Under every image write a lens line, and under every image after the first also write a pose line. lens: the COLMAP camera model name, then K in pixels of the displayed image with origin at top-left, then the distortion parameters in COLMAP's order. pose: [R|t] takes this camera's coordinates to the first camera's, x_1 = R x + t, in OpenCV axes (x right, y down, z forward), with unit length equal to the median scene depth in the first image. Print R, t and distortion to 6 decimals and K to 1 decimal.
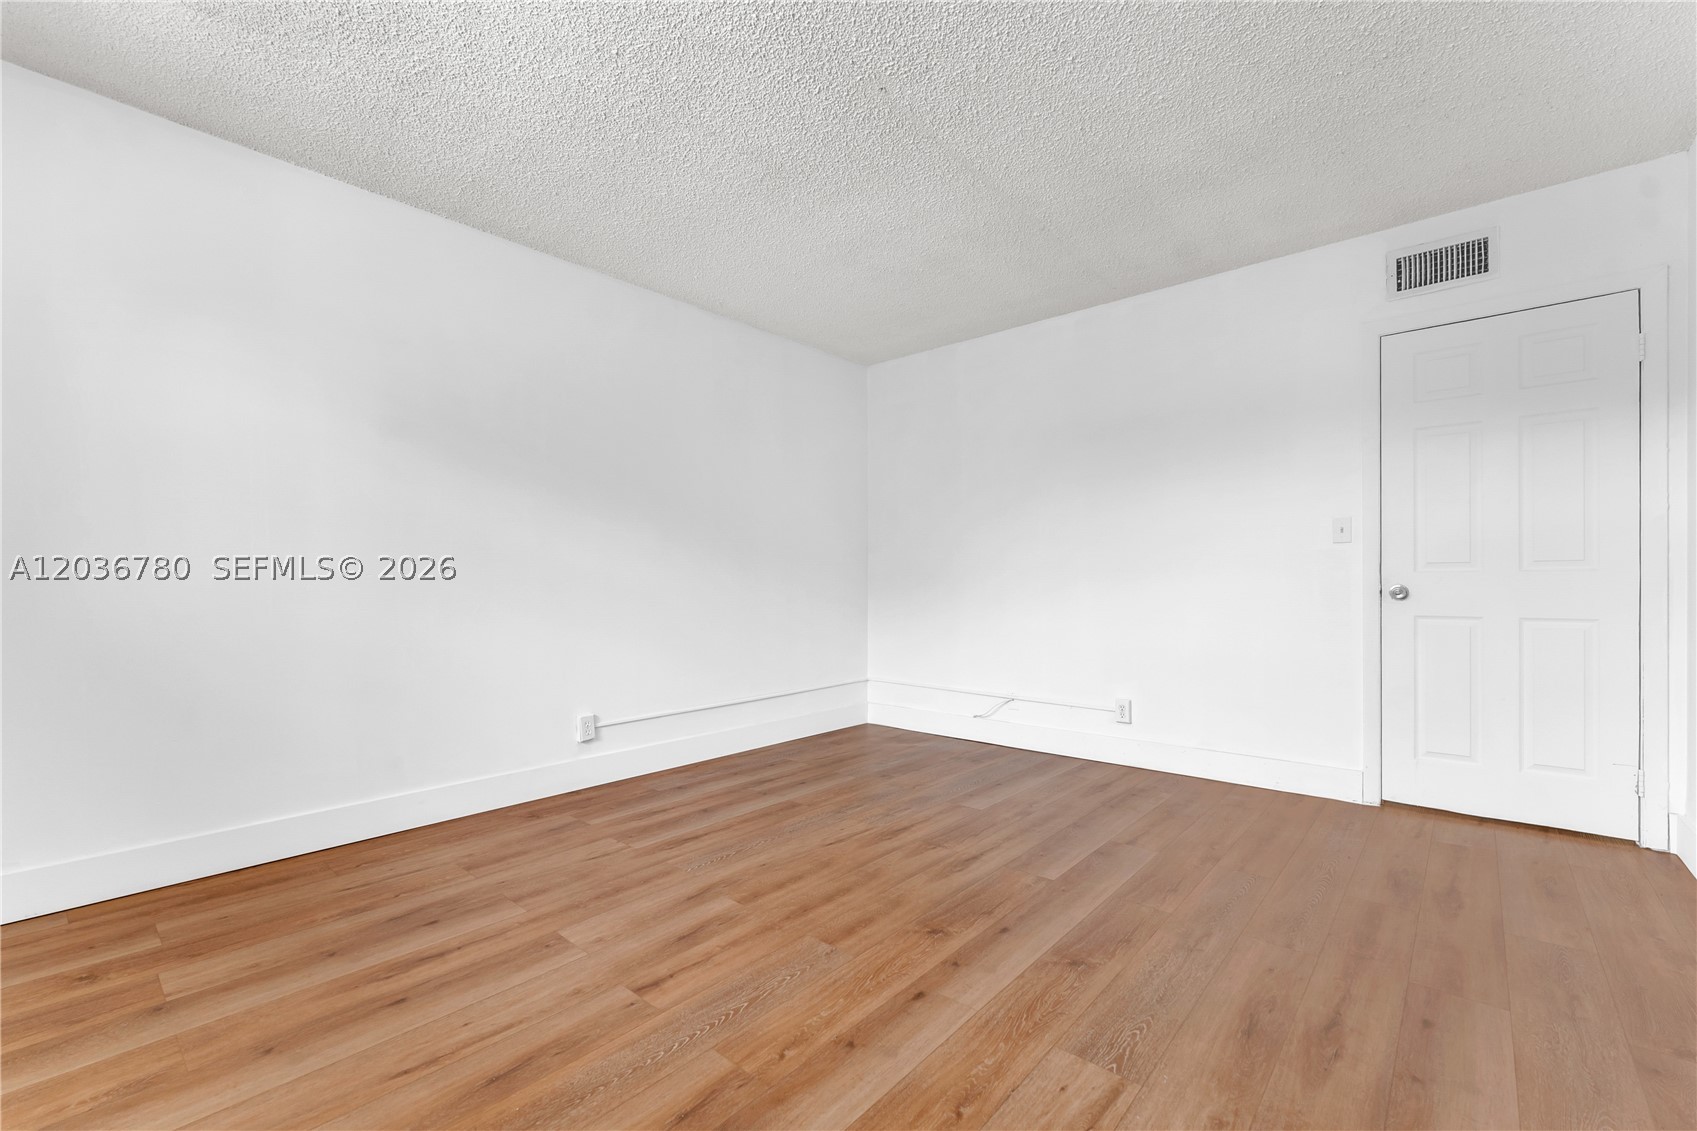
lens RADIAL K [[713.8, 0, 850.4], [0, 713.8, 585.4], [0, 0, 1]] dist [0.001568, 0.000014]
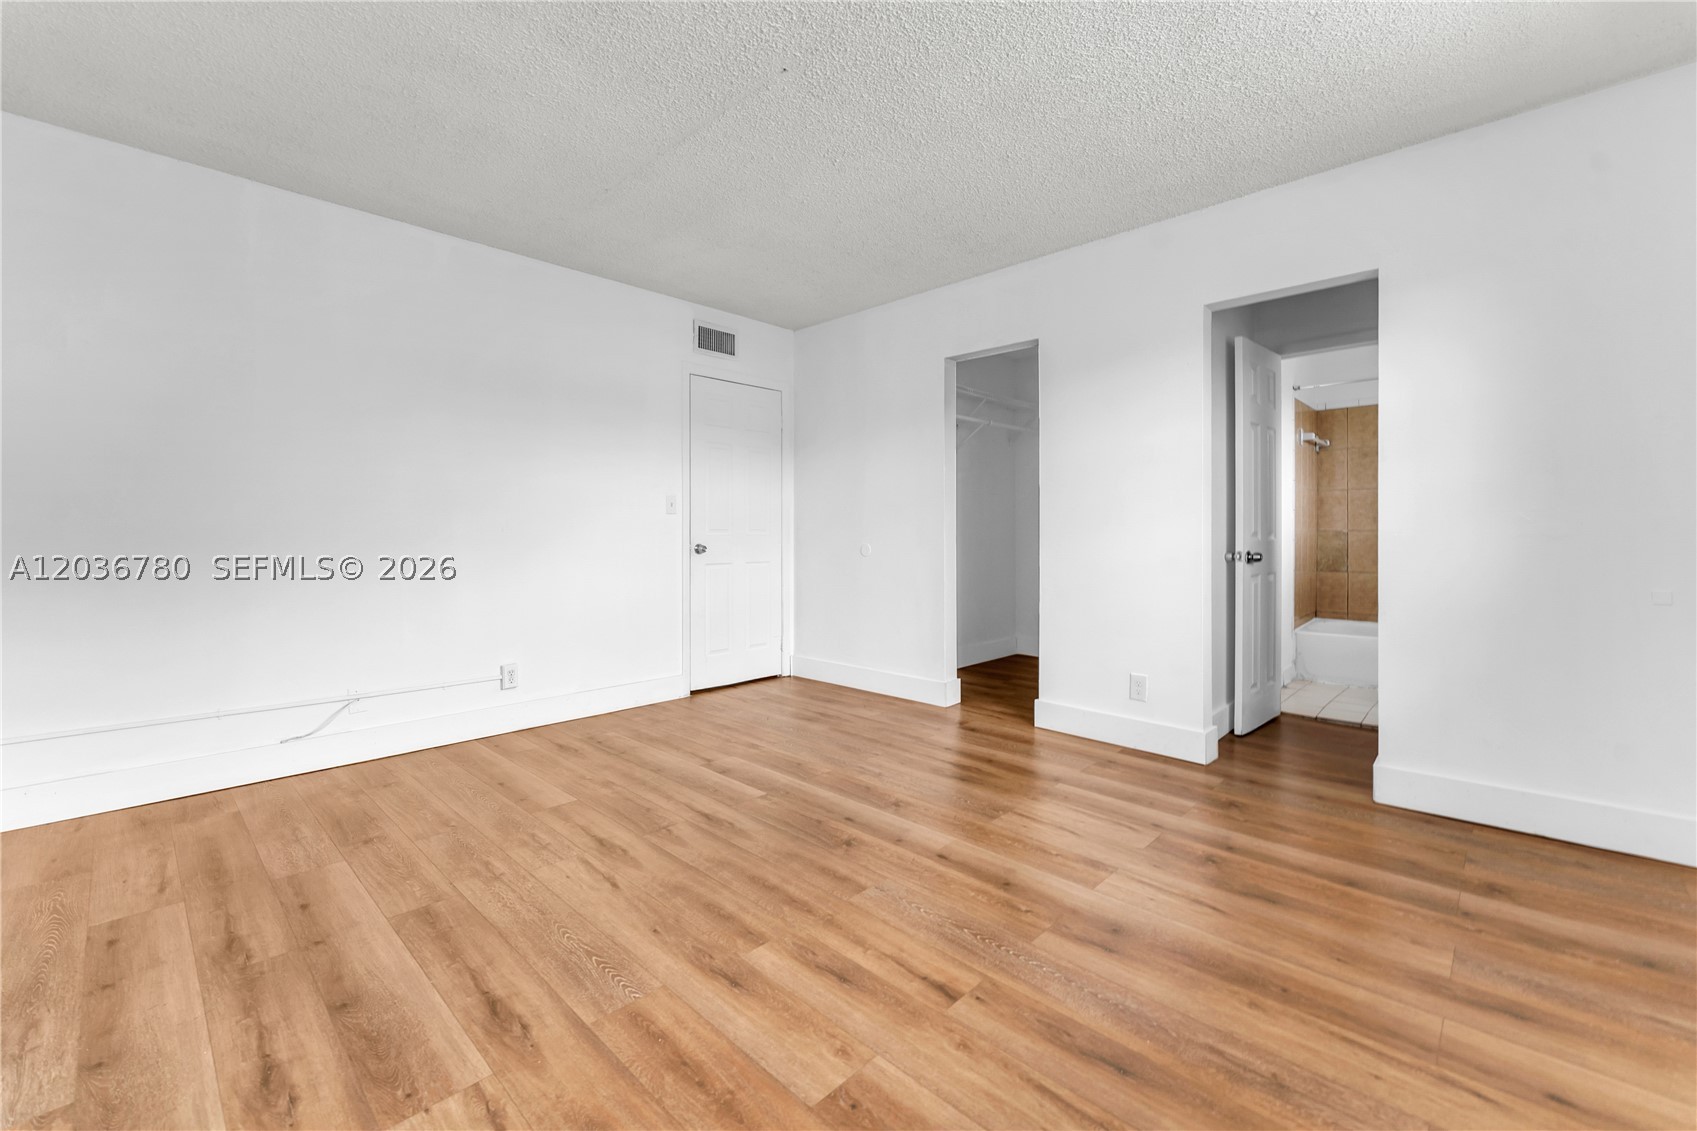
lens RADIAL K [[700.6, 0, 849.9], [0, 700.6, 529.9], [0, 0, 1]] dist [-0.001185, -0.000085]
pose [[0.048124, 0.007153, 0.998816, -0.786755], [0.004067, 0.999965, -0.007357, -0.020147], [-0.998833, 0.004416, 0.048093, 0.706751]]
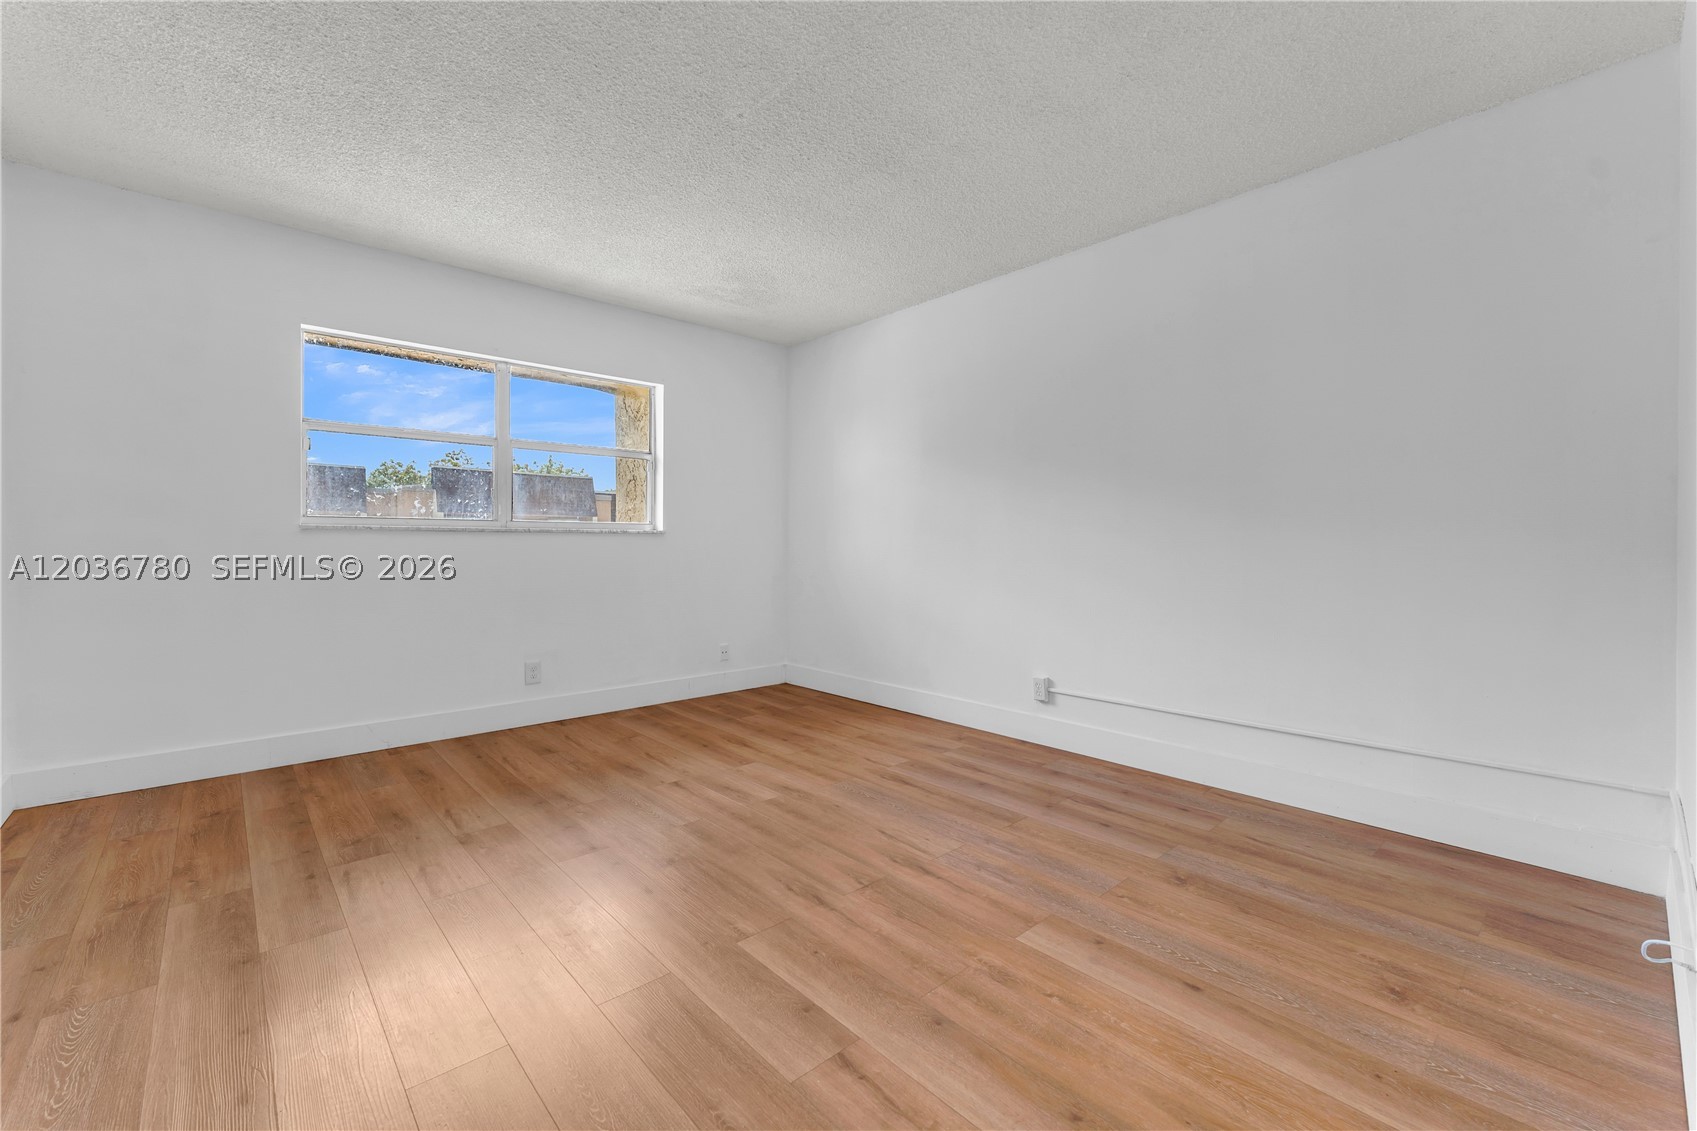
lens RADIAL K [[700.6, 0, 849.9], [0, 700.6, 529.9], [0, 0, 1]] dist [-0.001185, -0.000085]
pose [[-0.119989, -0.018697, -0.992599, 0.921168], [-0.004443, 0.999823, -0.018296, -0.026057], [0.992765, 0.002215, -0.120051, 1.072069]]
